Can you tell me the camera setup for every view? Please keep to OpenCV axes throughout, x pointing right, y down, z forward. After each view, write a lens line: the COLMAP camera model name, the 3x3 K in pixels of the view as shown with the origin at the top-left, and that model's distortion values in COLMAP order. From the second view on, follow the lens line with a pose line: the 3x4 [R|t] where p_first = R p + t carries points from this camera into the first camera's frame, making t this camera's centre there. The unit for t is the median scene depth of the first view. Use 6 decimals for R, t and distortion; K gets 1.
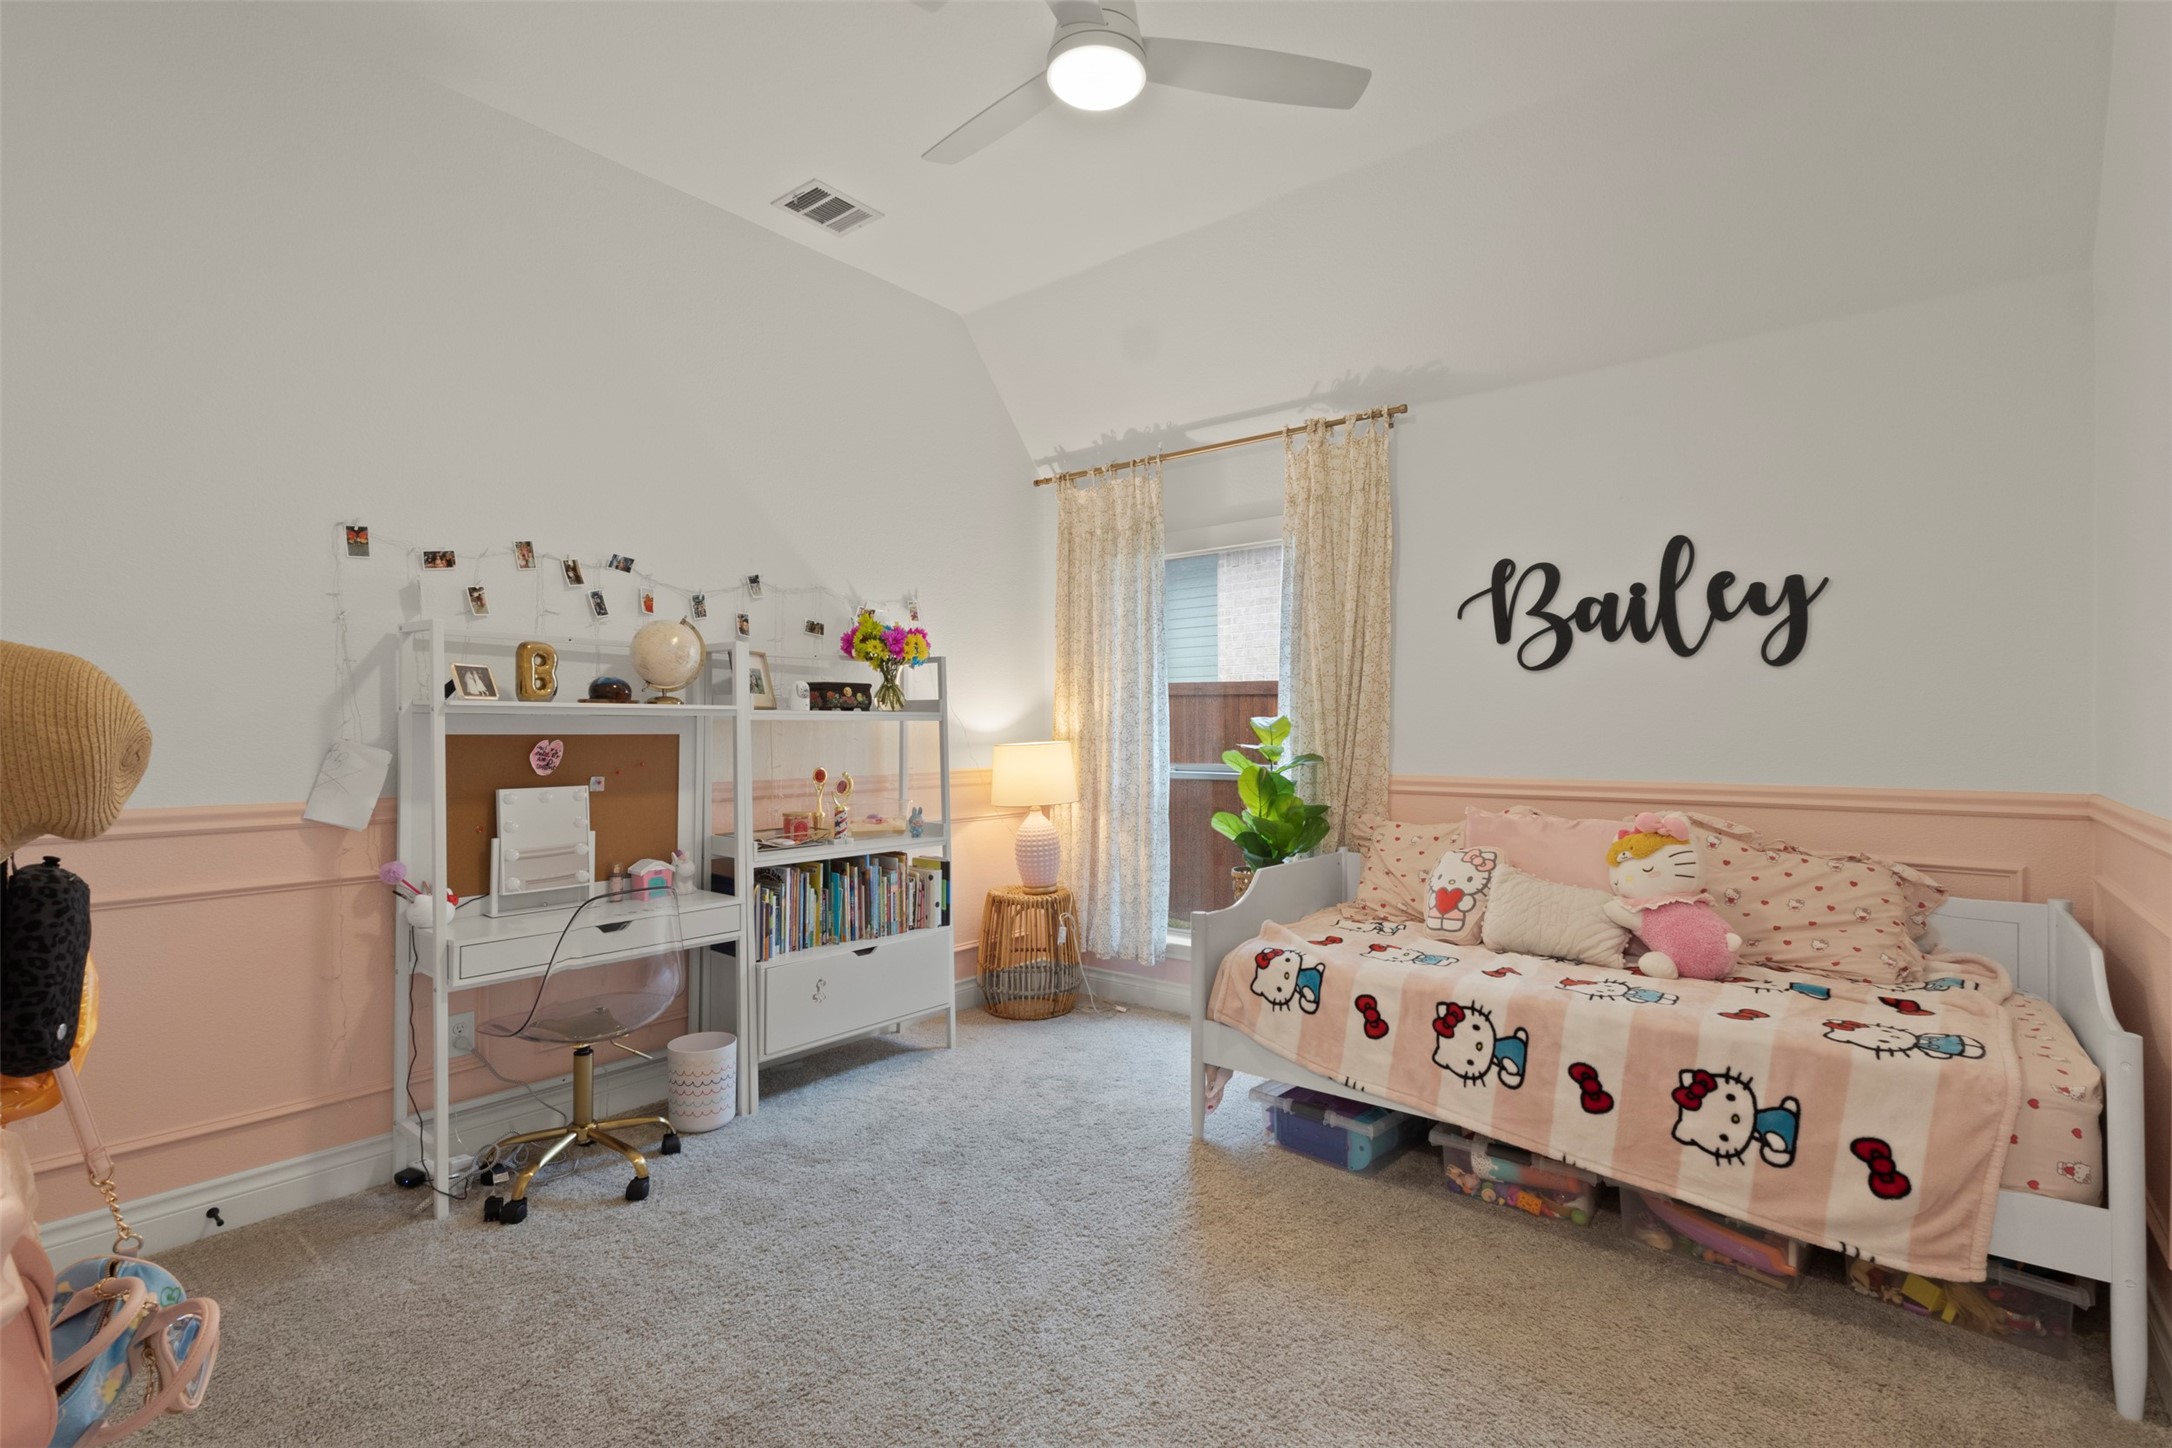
lens RADIAL K [[995.9, 0, 1090.5], [0, 995.9, 724.1], [0, 0, 1]] dist [-0.000405, 0.000389]
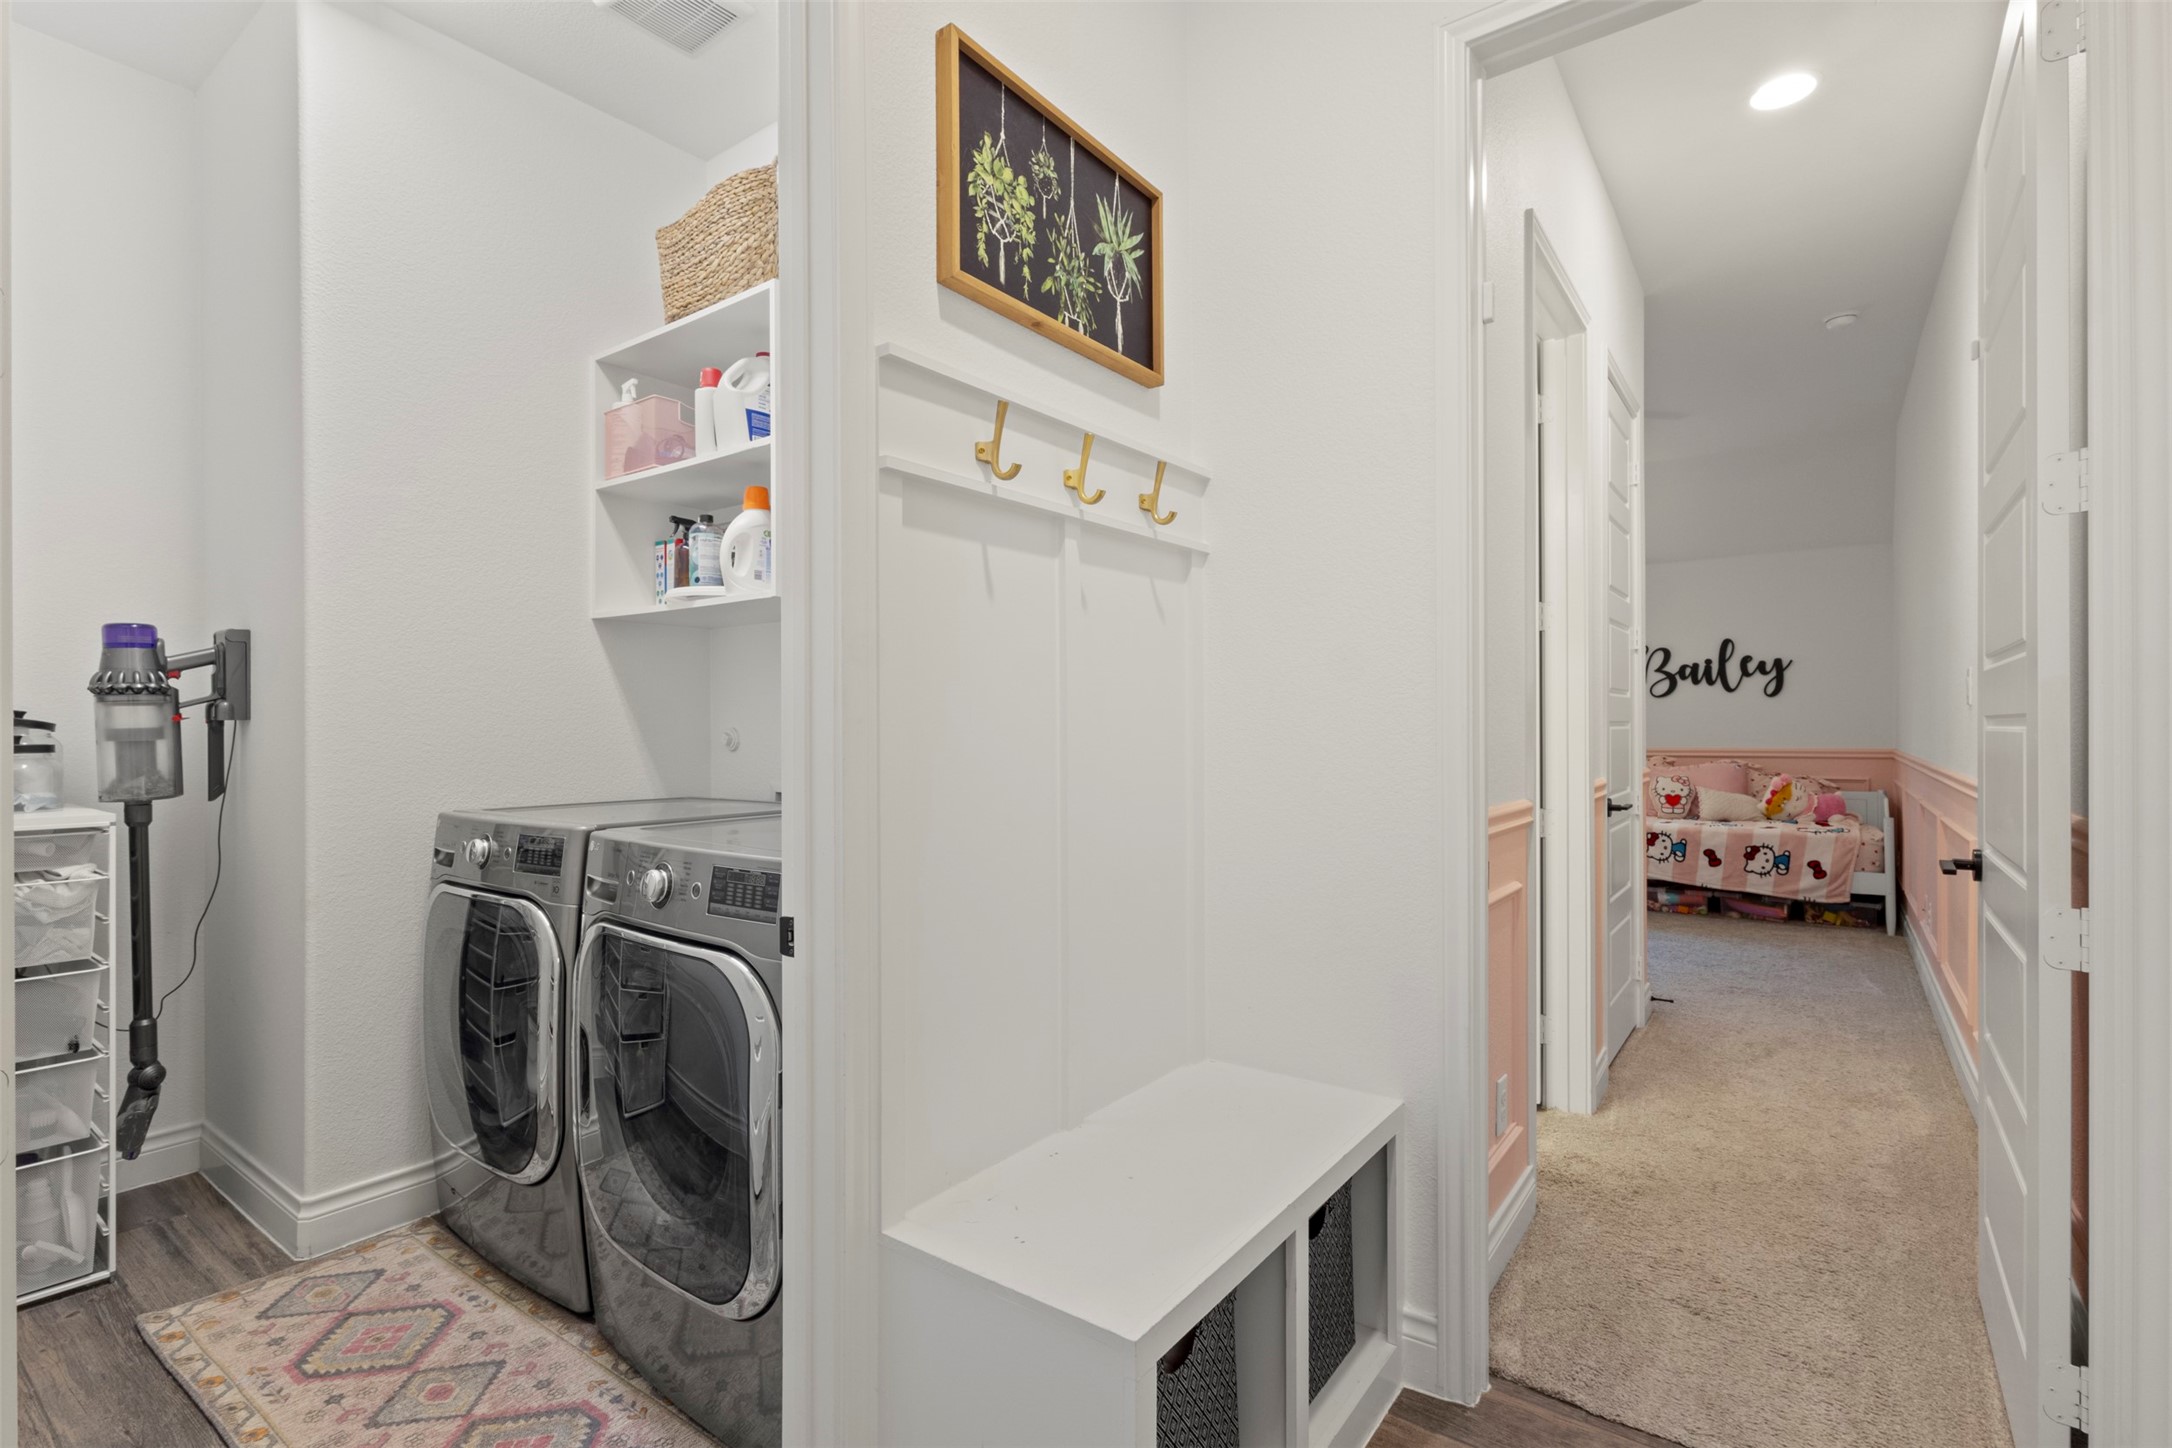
lens RADIAL K [[995.9, 0, 1083.9], [0, 995.9, 725.0], [0, 0, 1]] dist [-0.000405, 0.000389]
pose [[0.998761, -0.006495, 0.049337, -1.193120], [0.006231, 0.999965, 0.005509, -0.017619], [-0.049371, -0.005195, 0.998767, -1.444642]]
